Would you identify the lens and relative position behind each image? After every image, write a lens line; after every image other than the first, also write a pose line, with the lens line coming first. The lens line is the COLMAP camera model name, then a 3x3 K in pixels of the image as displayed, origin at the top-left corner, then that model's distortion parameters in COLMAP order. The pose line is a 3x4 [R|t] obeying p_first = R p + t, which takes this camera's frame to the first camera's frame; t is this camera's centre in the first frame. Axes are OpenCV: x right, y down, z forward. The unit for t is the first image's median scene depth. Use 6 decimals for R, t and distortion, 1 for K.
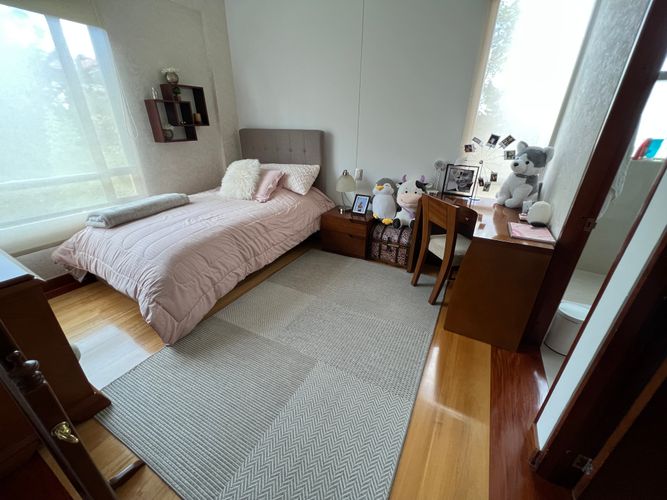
lens RADIAL K [[268.0, 0, 332.0], [0, 268.0, 249.2], [0, 0, 1]] dist [-0.000435, -0.000375]
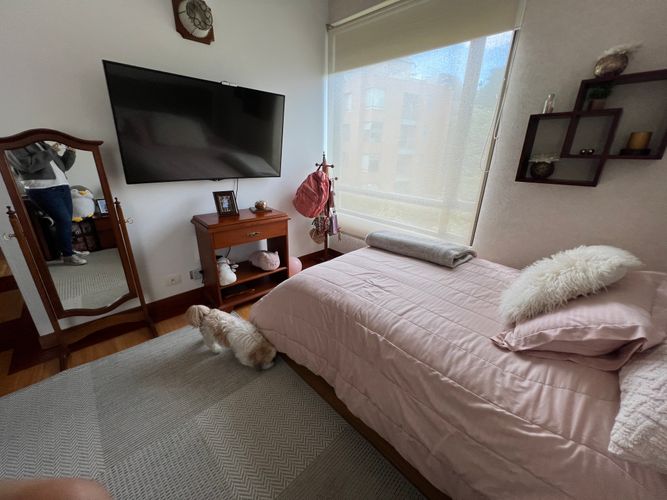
lens RADIAL K [[268.0, 0, 332.0], [0, 268.0, 249.2], [0, 0, 1]] dist [-0.000435, -0.000375]
pose [[-0.302406, 0.324307, -0.896312, 0.137754], [-0.422838, 0.797109, 0.431074, -0.413645], [0.854259, 0.509355, -0.103922, 0.898776]]
